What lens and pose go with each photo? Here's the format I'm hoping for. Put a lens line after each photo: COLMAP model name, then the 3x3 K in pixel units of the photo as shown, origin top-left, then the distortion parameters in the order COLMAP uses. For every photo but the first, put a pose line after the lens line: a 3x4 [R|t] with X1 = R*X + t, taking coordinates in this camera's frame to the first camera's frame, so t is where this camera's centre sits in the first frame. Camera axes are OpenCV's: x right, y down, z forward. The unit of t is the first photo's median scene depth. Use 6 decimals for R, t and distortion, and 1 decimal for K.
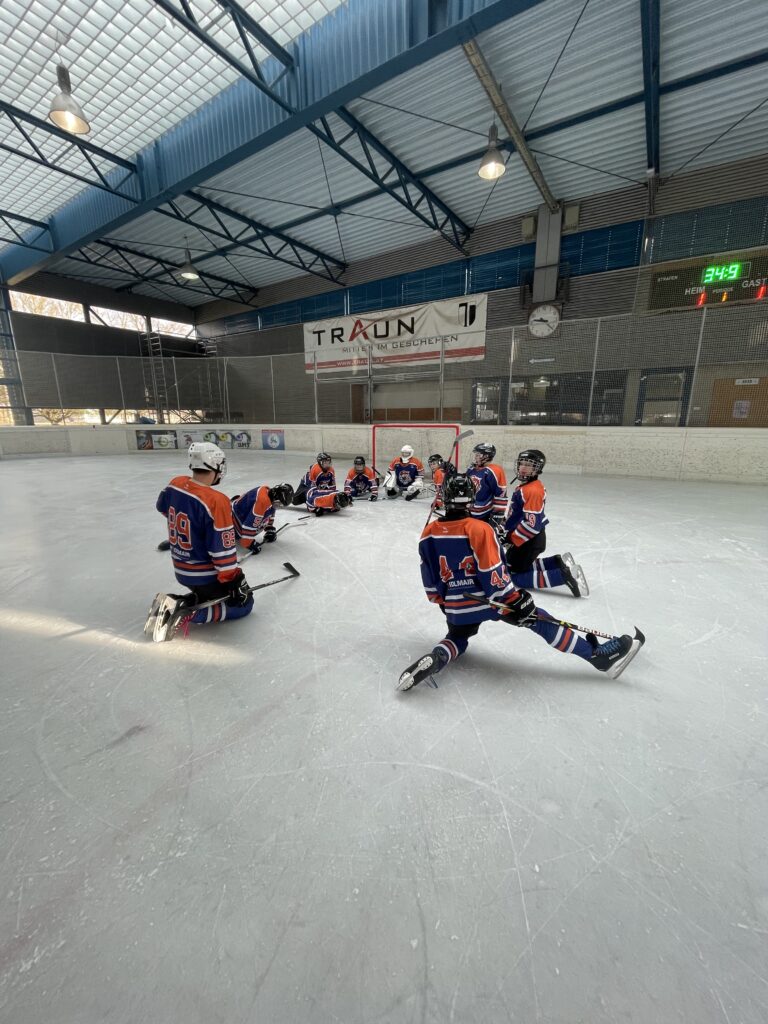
lens RADIAL K [[412.5, 0, 388.4], [0, 412.5, 509.9], [0, 0, 1]] dist [0.003803, 0.000236]
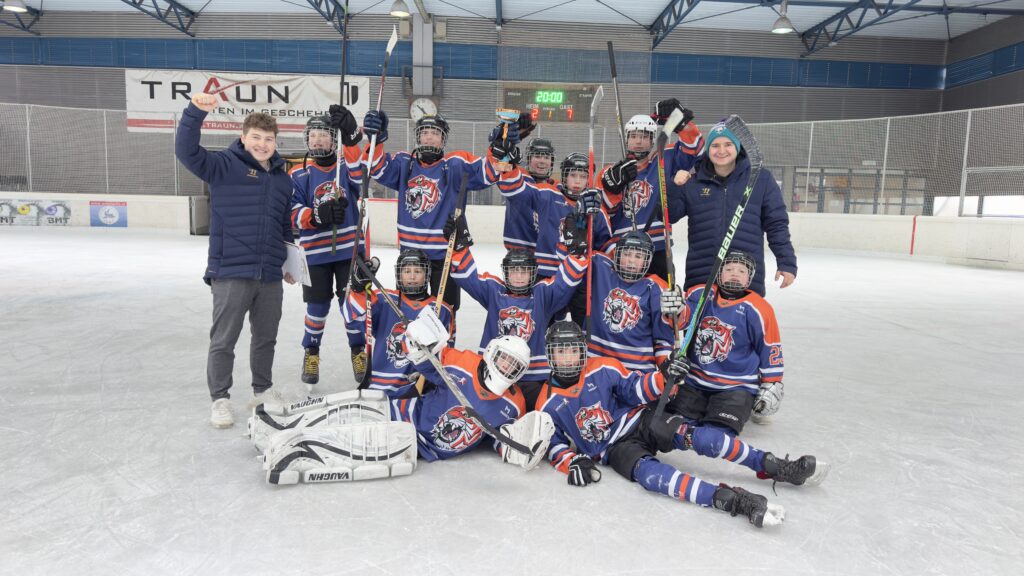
lens RADIAL K [[730.5, 0, 512.5], [0, 730.5, 287.2], [0, 0, 1]] dist [-0.000560, 0.000210]
pose [[0.837585, -0.037889, 0.544991, -0.413470], [0.088228, 0.993878, -0.066500, 0.133884], [-0.539135, 0.103782, 0.835800, -0.583837]]
